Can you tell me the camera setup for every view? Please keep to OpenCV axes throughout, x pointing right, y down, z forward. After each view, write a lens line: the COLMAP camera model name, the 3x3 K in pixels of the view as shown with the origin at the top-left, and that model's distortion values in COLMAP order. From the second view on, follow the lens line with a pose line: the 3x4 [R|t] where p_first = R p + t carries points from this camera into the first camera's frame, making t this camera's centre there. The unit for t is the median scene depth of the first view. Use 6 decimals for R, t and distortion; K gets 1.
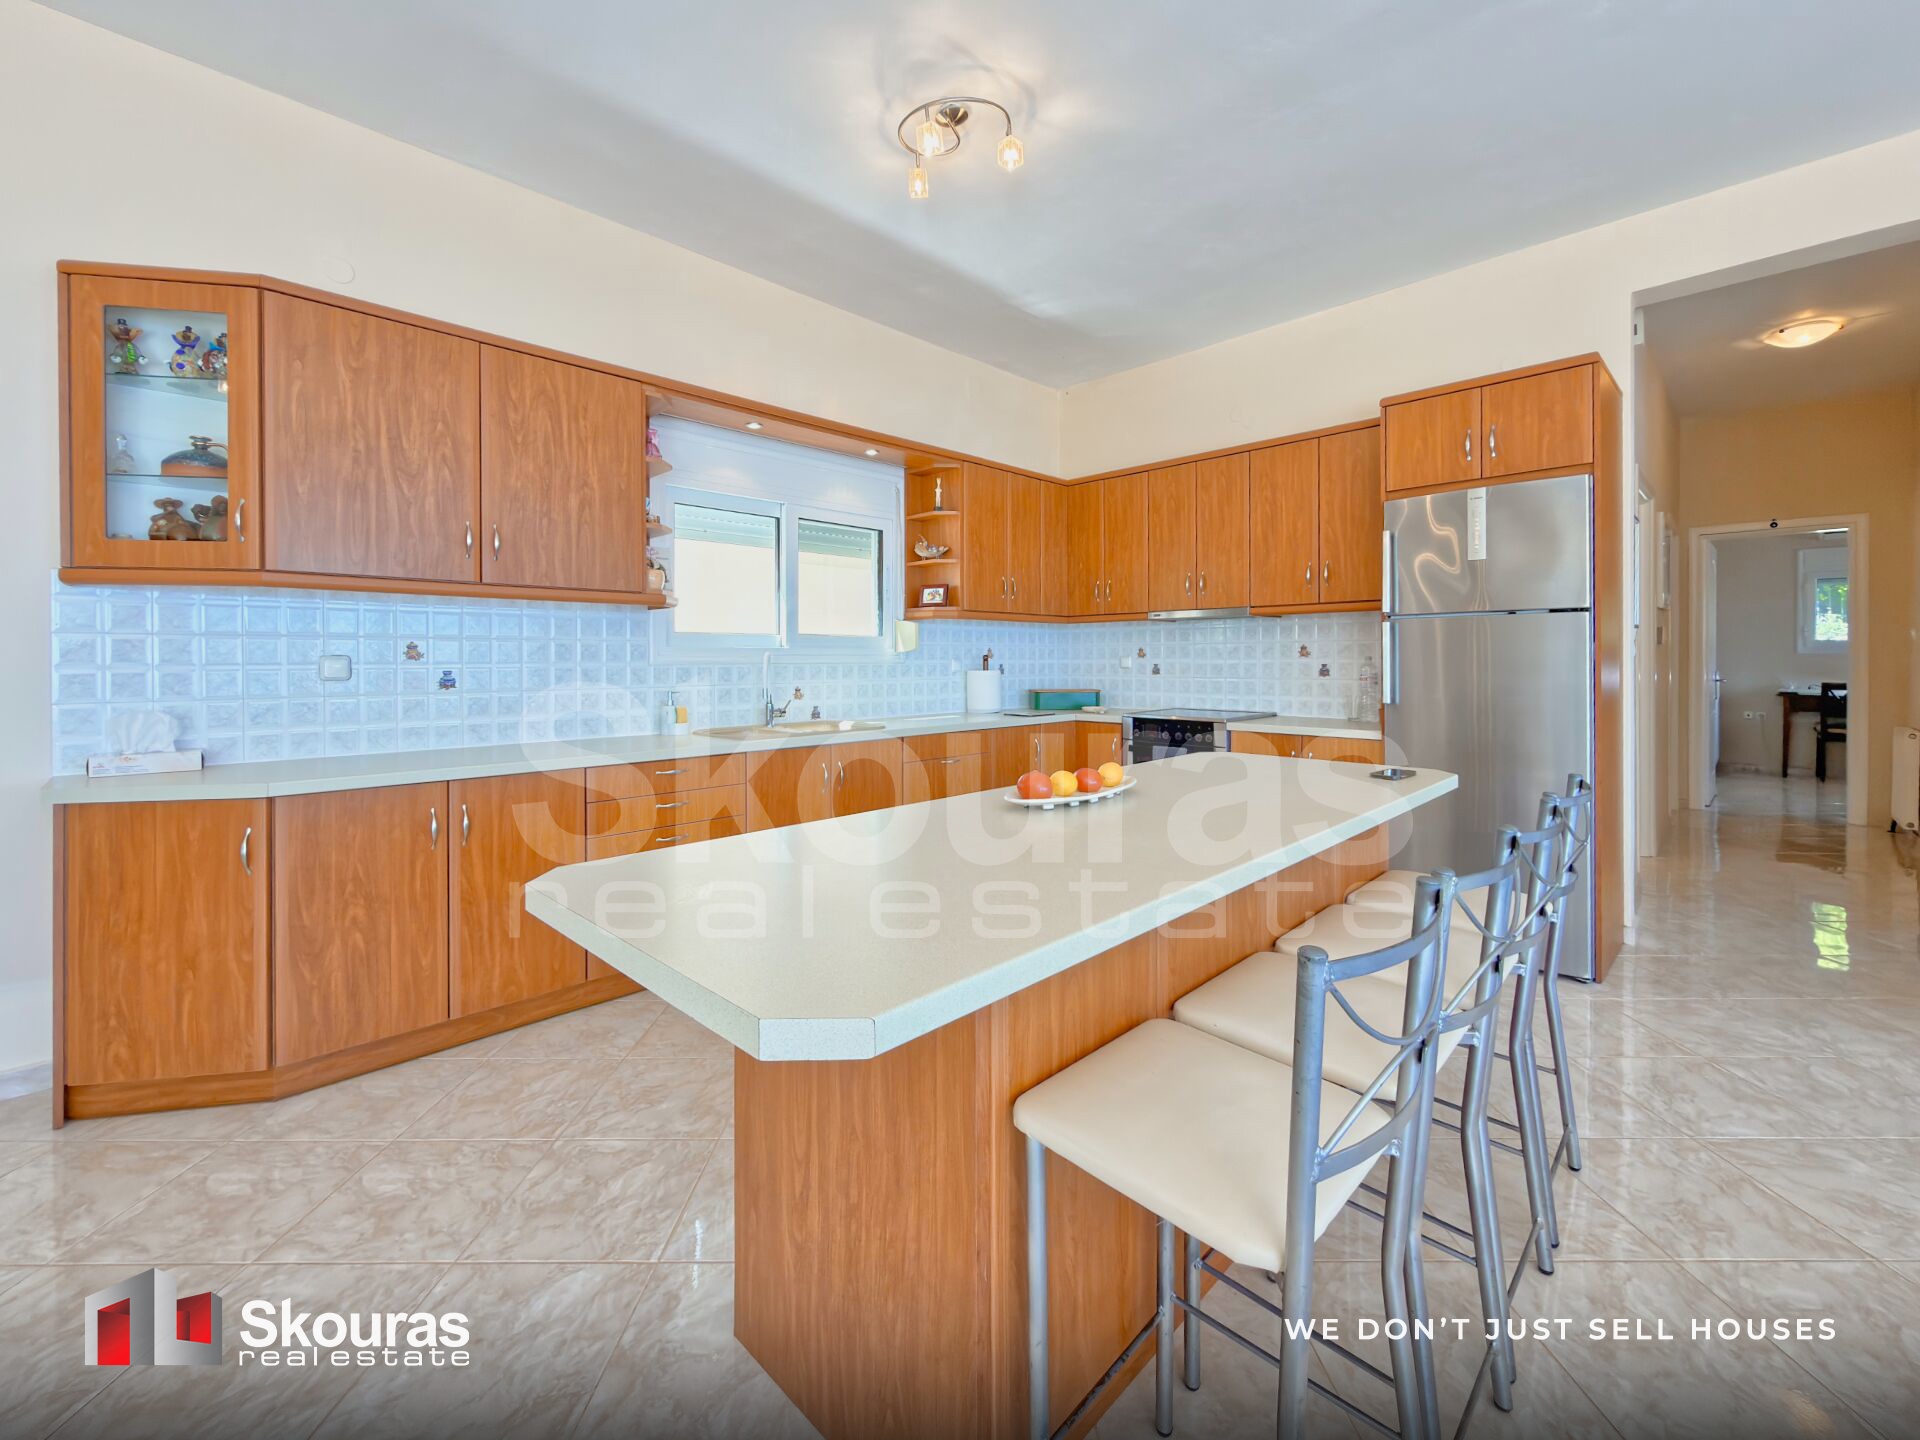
lens RADIAL K [[804.4, 0, 957.8], [0, 804.4, 661.7], [0, 0, 1]] dist [0.000011, 0.000077]
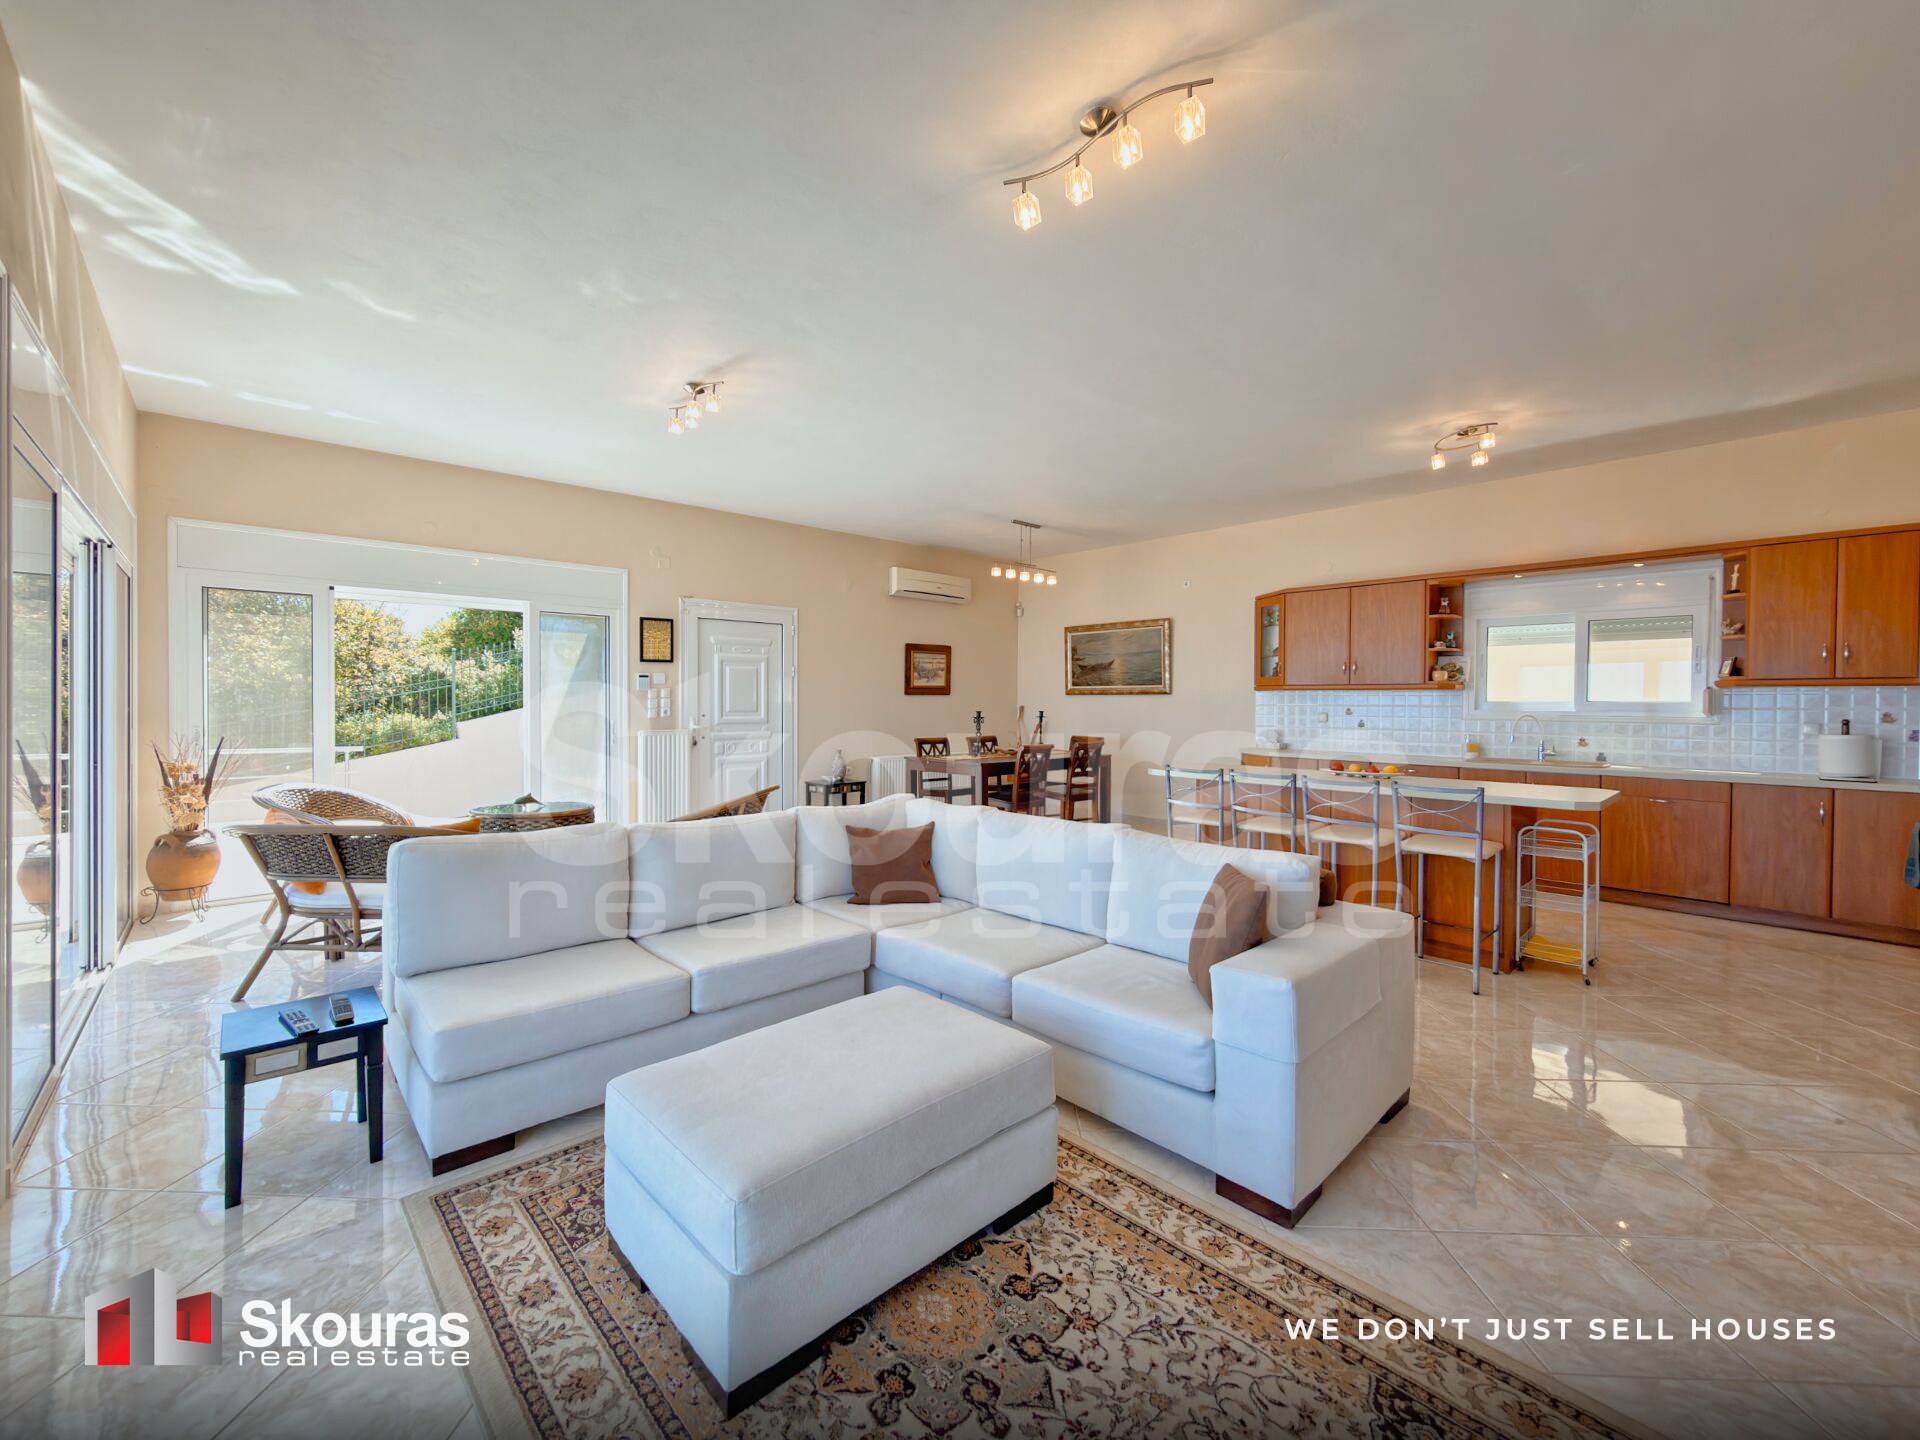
lens RADIAL K [[768.3, 0, 955.5], [0, 768.3, 712.3], [0, 0, 1]] dist [0.001461, 0.000416]
pose [[-0.039718, 0.013710, -0.999117, 1.273067], [-0.012729, 0.999818, 0.014226, -0.021138], [0.999130, 0.013283, -0.039536, -0.080015]]
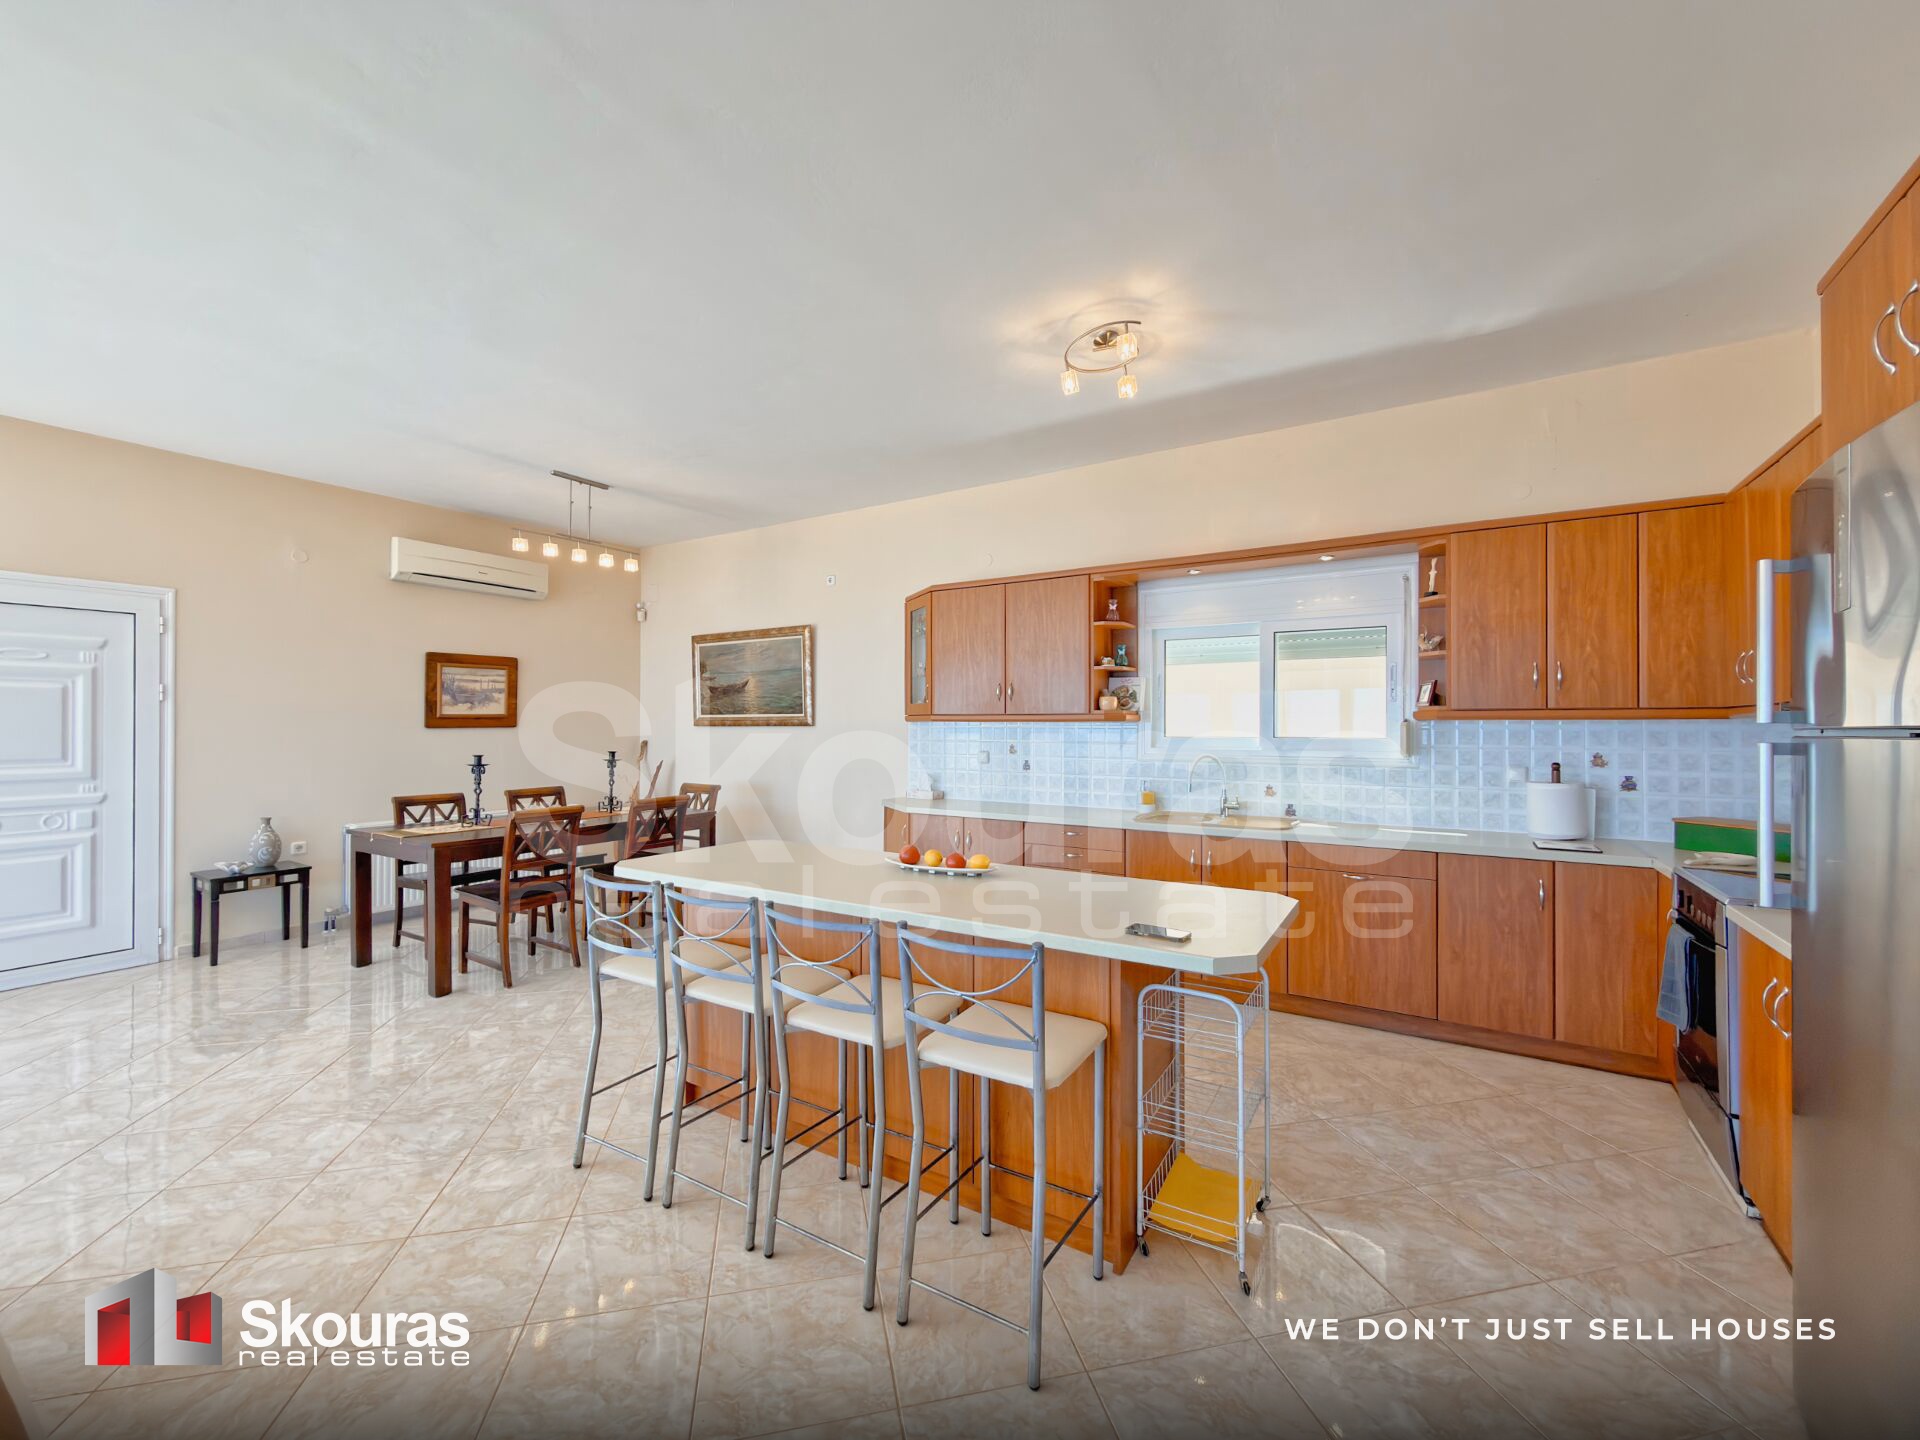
lens RADIAL K [[771.6, 0, 945.1], [0, 771.6, 722.5], [0, 0, 1]] dist [0.000431, 0.000043]
pose [[0.213618, -0.004772, -0.976906, 0.770763], [-0.008036, 0.999946, -0.006642, -0.046065], [0.976884, 0.009270, 0.213568, 0.344175]]
